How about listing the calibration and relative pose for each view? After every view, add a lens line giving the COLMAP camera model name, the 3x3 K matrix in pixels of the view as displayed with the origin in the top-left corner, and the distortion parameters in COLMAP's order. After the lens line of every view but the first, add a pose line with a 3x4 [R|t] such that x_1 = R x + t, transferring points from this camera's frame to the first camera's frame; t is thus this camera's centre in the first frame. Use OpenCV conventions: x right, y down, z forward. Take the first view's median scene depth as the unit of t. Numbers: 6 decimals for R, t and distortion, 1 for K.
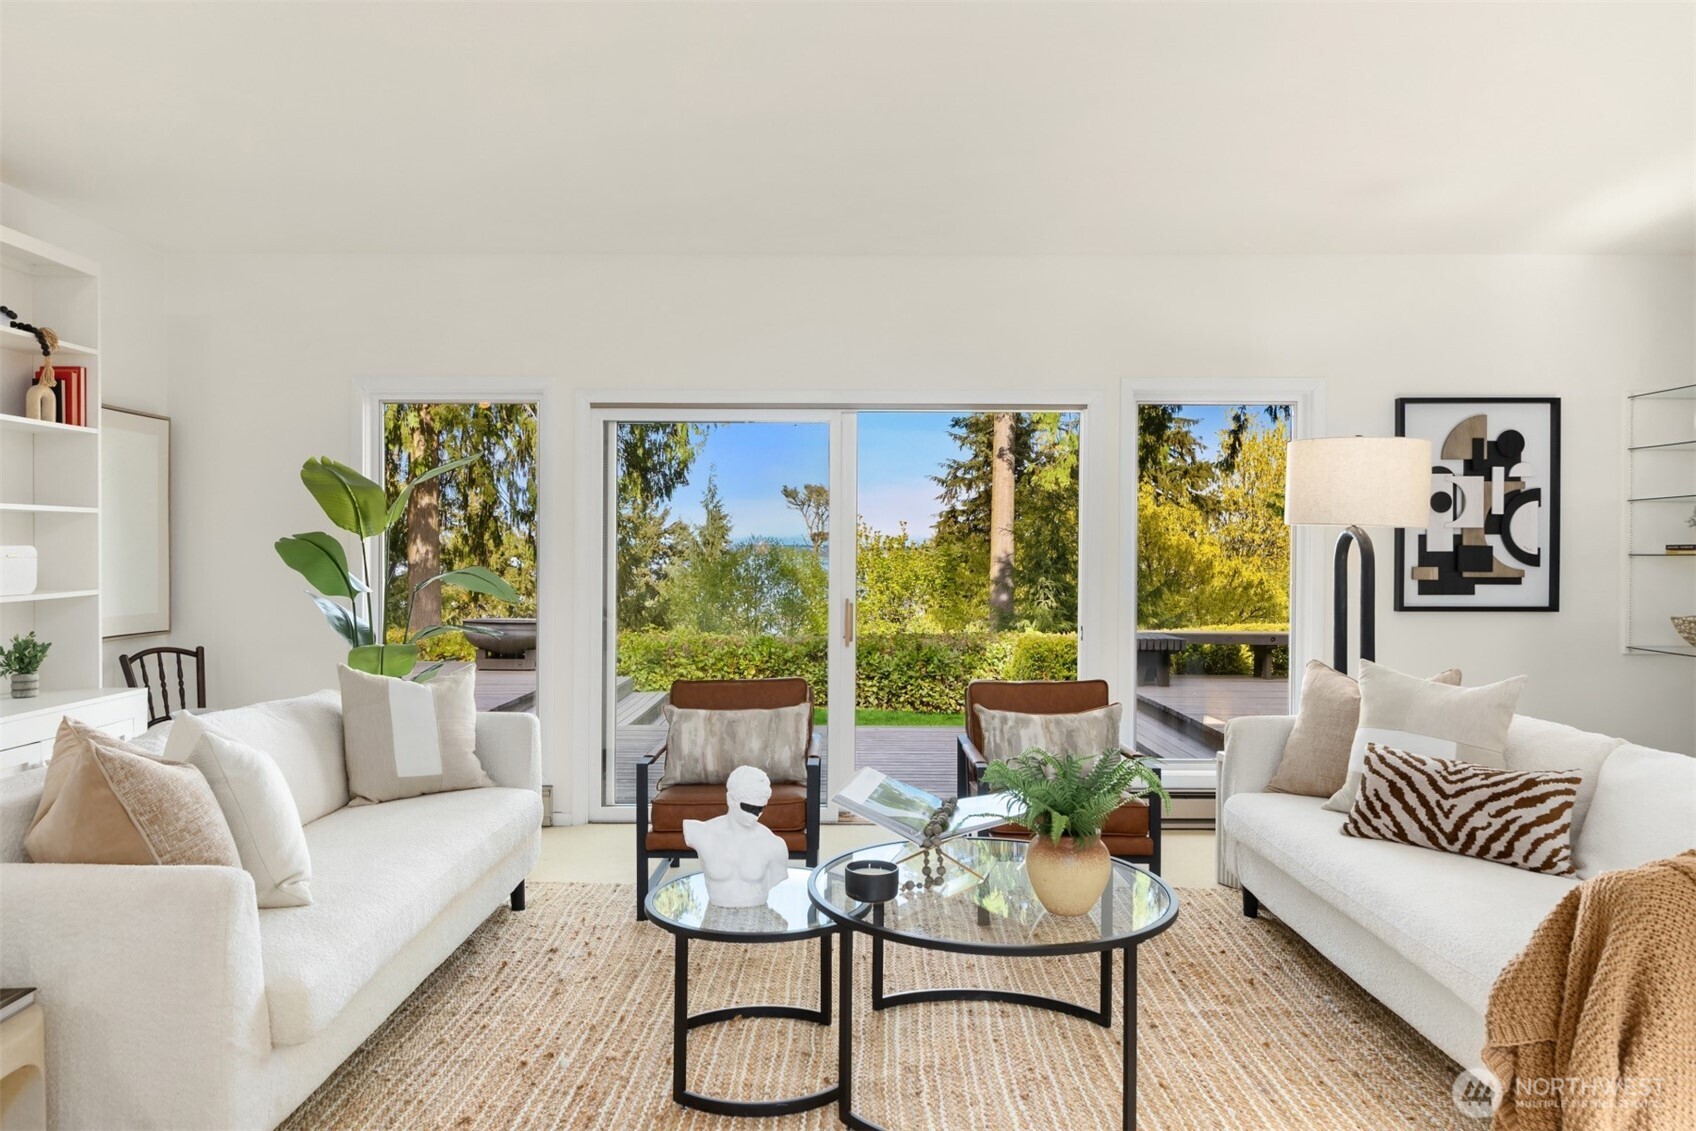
lens RADIAL K [[1166.0, 0, 838.7], [0, 1166.0, 562.0], [0, 0, 1]] dist [0.005854, 0.000781]
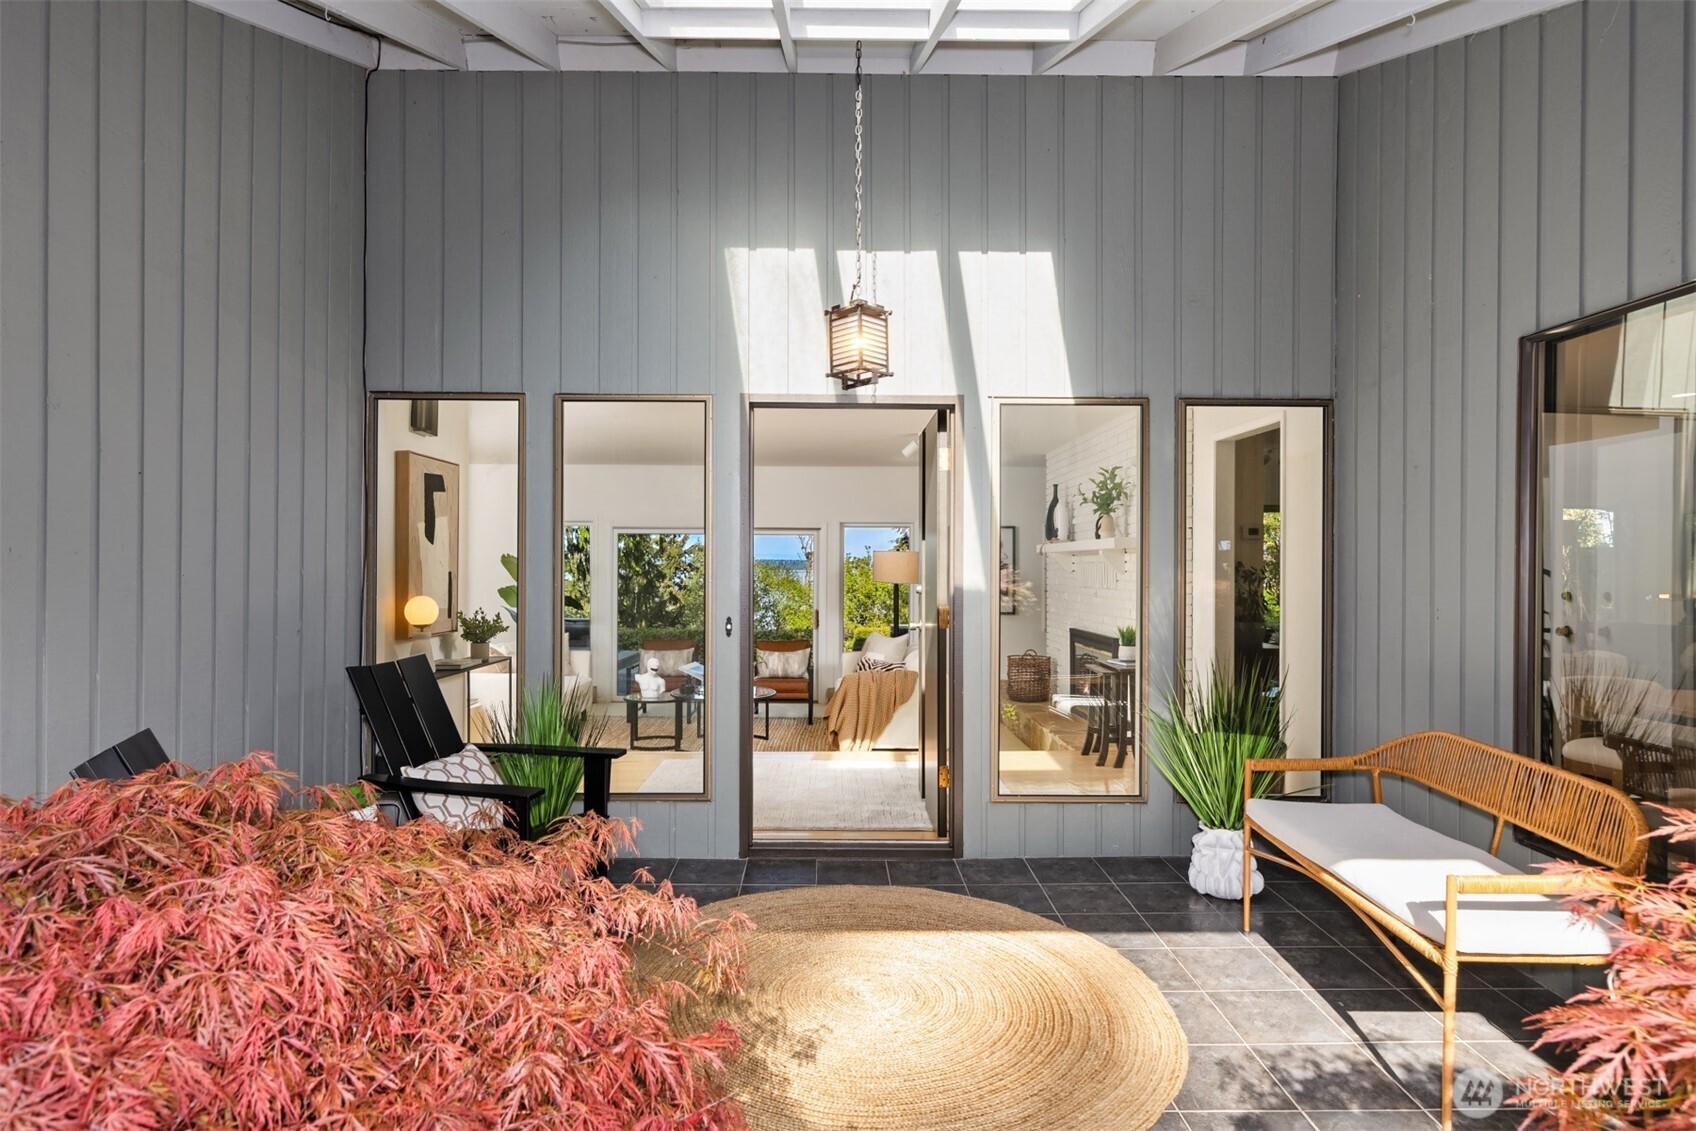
lens RADIAL K [[952.9, 0, 848.0], [0, 952.9, 565.5], [0, 0, 1]] dist [0.000396, 0.001151]
pose [[0.999834, 0.005869, 0.017237, 0.248449], [-0.005690, 0.999930, -0.010411, -0.039686], [-0.017297, 0.010311, 0.999797, -1.011577]]
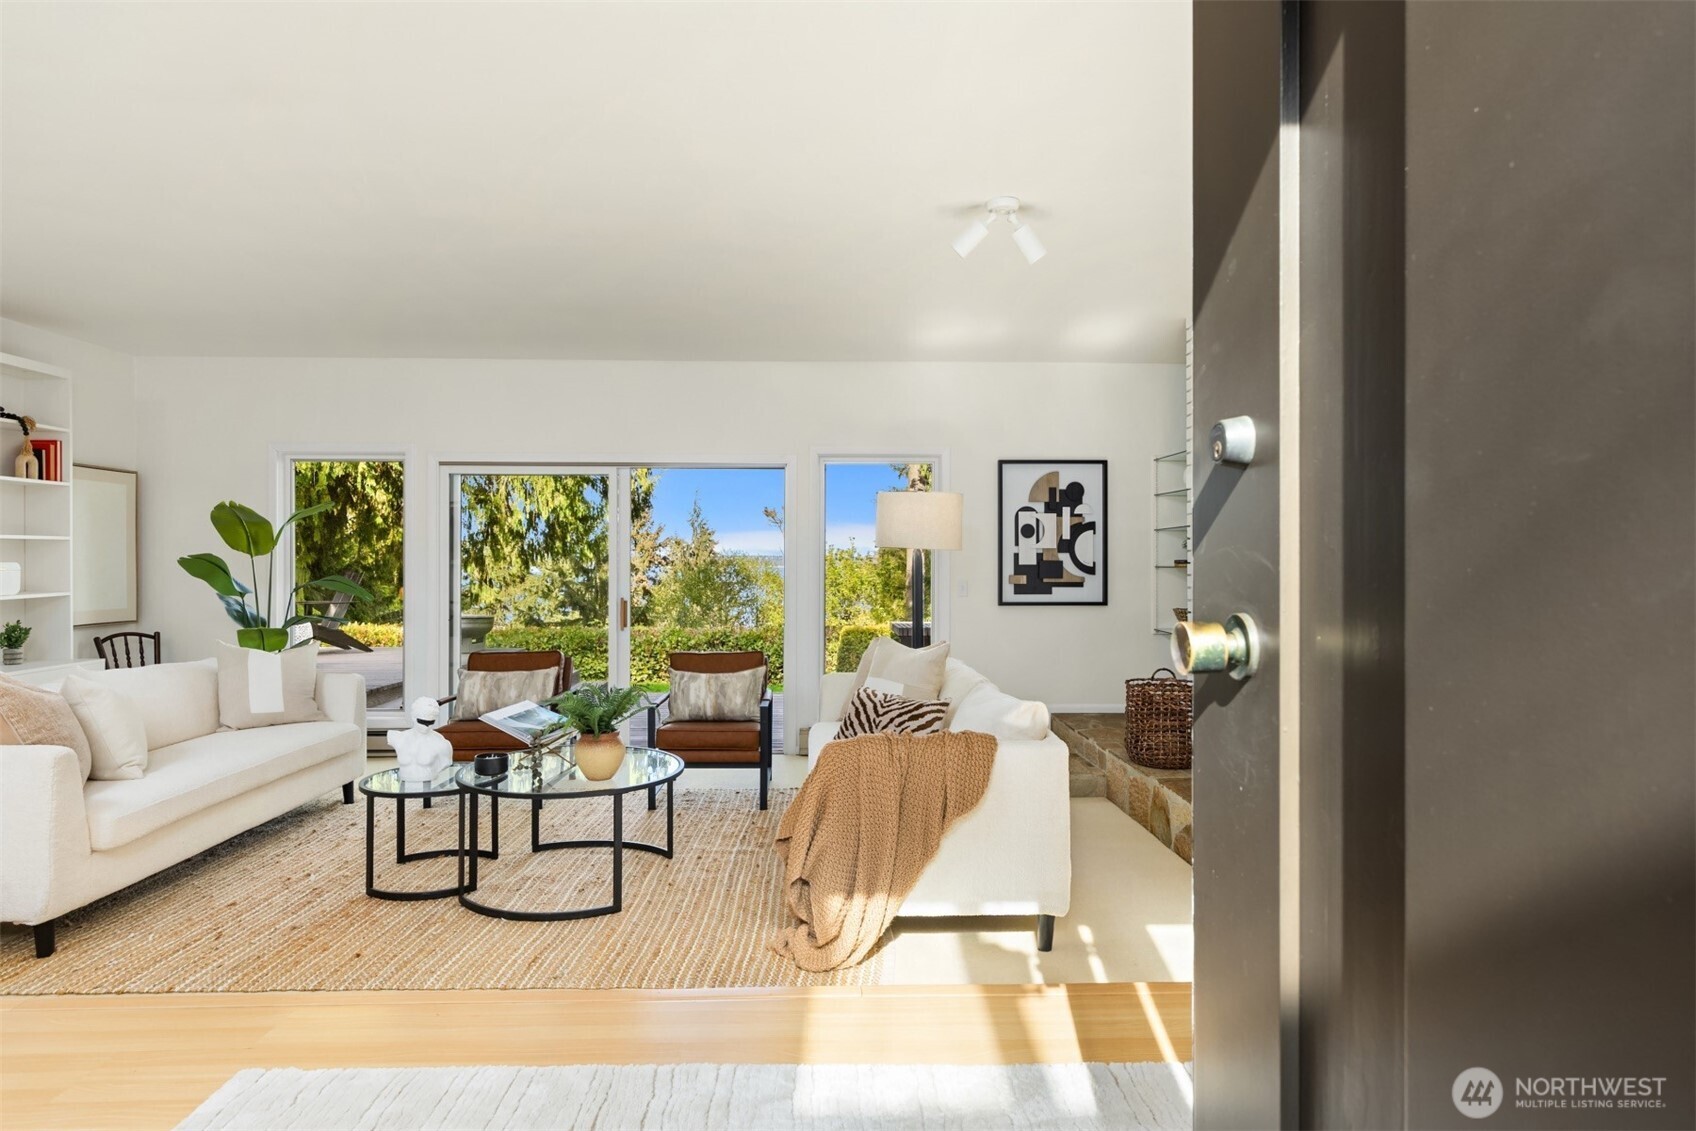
lens RADIAL K [[965.2, 0, 848.0], [0, 965.2, 565.5], [0, 0, 1]] dist [0.002898, 0.000365]
pose [[0.999399, -0.000812, 0.034667, 0.262995], [0.000971, 0.999989, -0.004567, -0.002688], [-0.034663, 0.004598, 0.999388, -0.217976]]
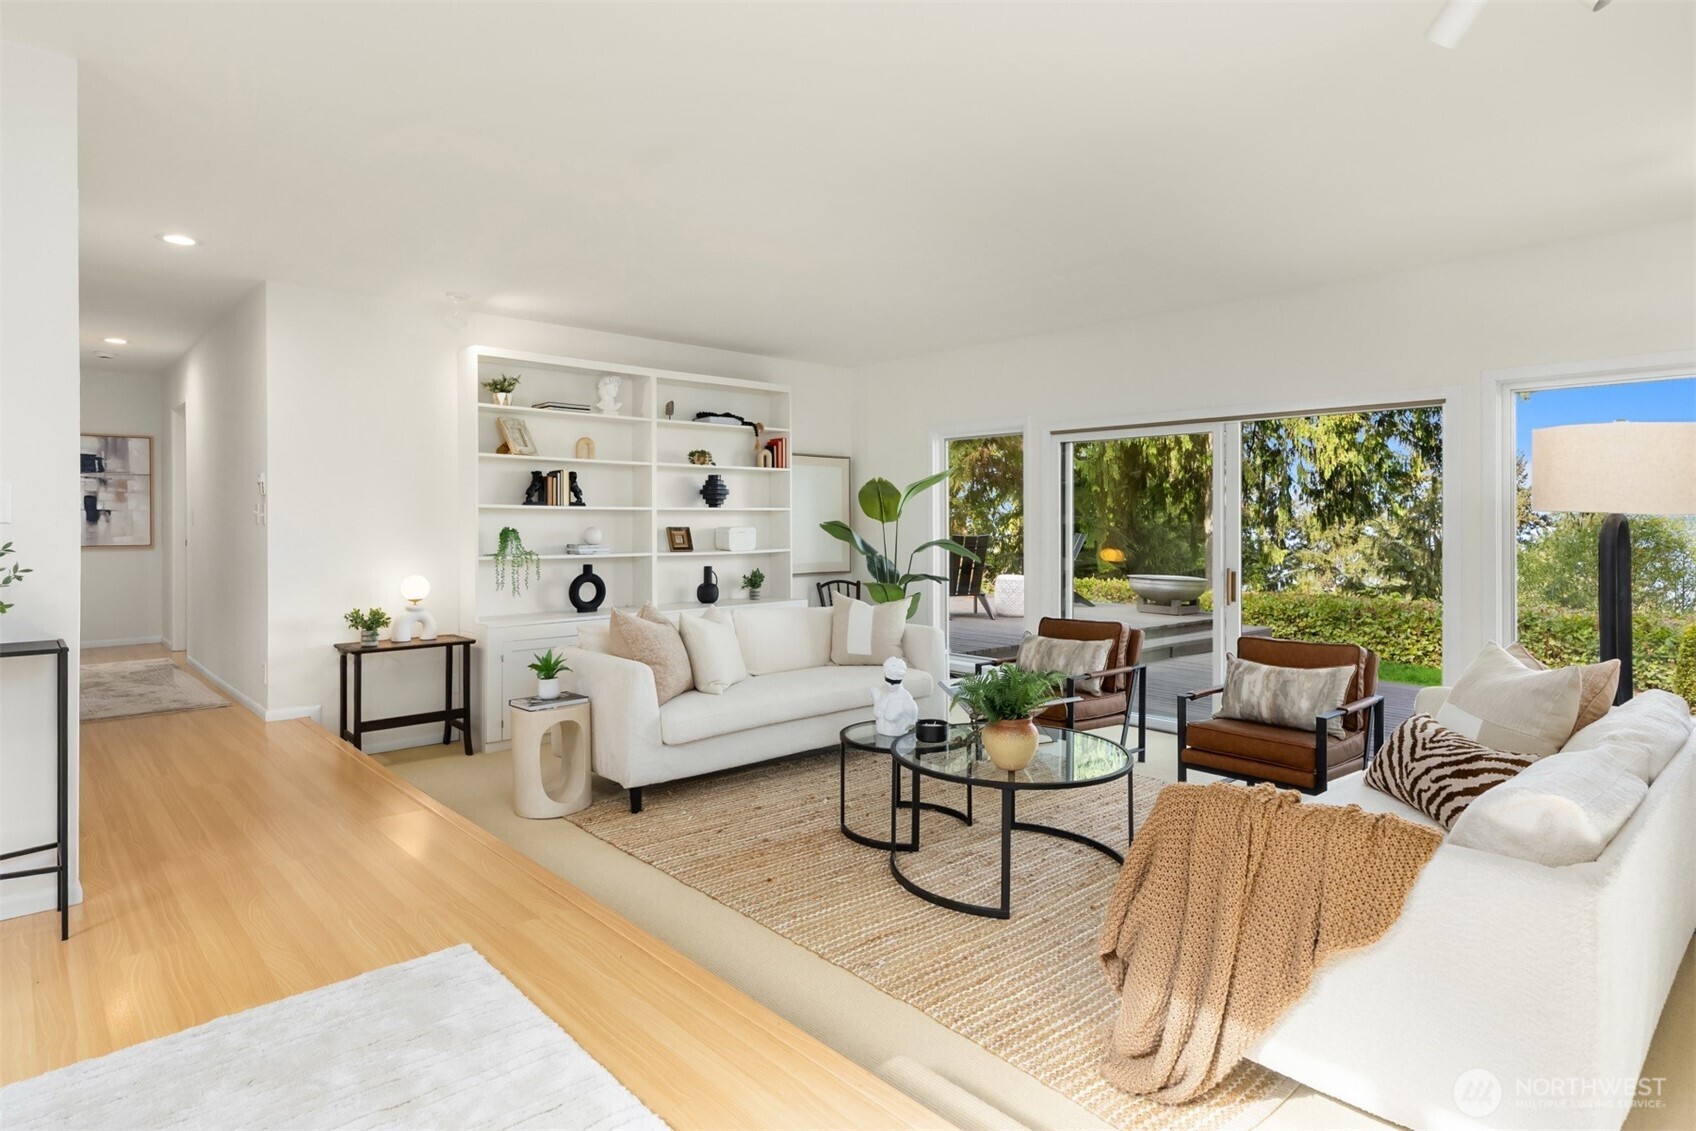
lens RADIAL K [[909.7, 0, 816.7], [0, 909.7, 521.7], [0, 0, 1]] dist [0.001877, 0.000389]
pose [[0.668906, -0.000593, -0.743347, 0.480968], [-0.005759, 0.999966, -0.005981, -0.011777], [0.743324, 0.008282, 0.668880, -0.007807]]
